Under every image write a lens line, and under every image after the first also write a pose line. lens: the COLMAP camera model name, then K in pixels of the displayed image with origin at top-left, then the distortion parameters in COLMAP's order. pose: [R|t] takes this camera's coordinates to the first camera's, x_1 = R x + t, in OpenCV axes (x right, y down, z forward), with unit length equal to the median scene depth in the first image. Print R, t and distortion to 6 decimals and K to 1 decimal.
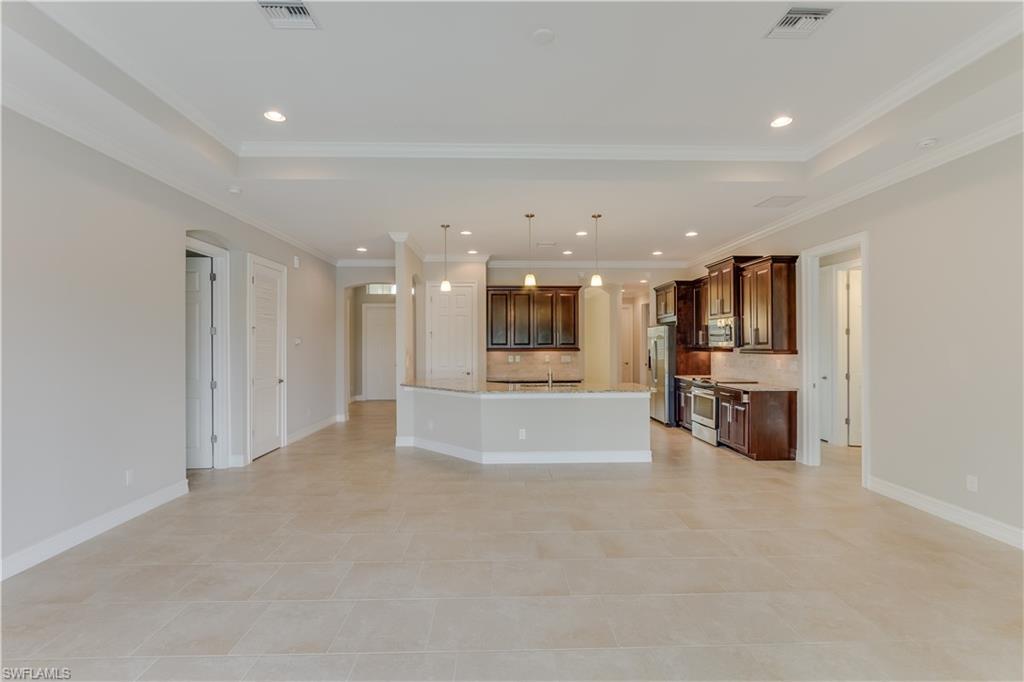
lens RADIAL K [[469.8, 0, 514.0], [0, 469.8, 345.9], [0, 0, 1]] dist [-0.013164, 0.000253]
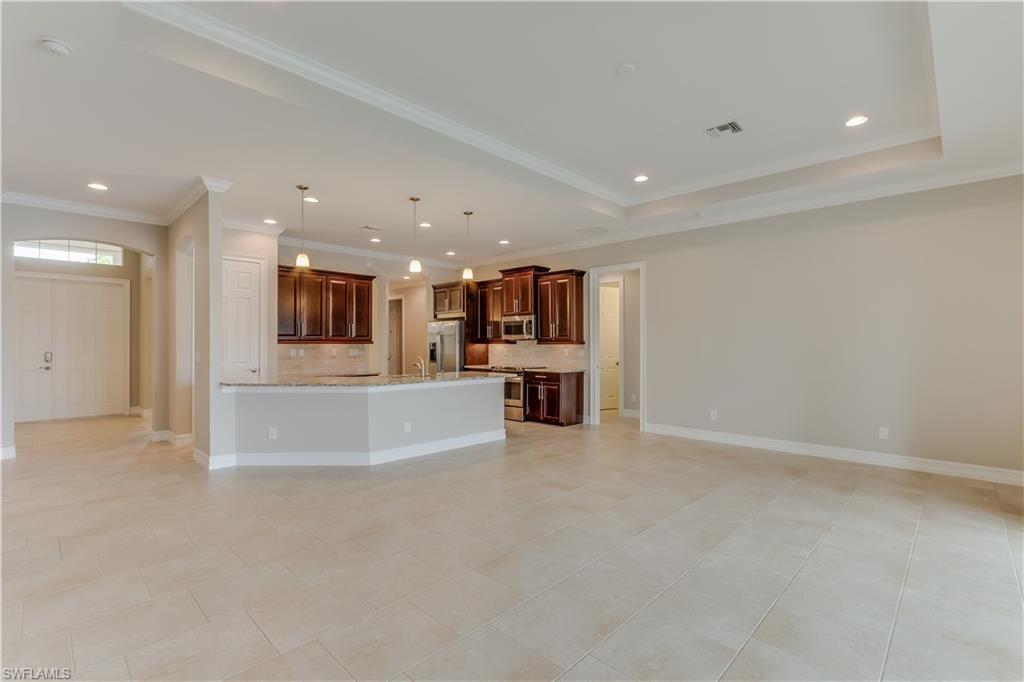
lens RADIAL K [[469.8, 0, 514.0], [0, 469.8, 345.9], [0, 0, 1]] dist [-0.013164, 0.000253]
pose [[0.716715, 0.001475, 0.697365, -0.349493], [-0.000369, 0.999998, -0.001736, 0.018016], [-0.697366, 0.000987, 0.716714, 0.121889]]
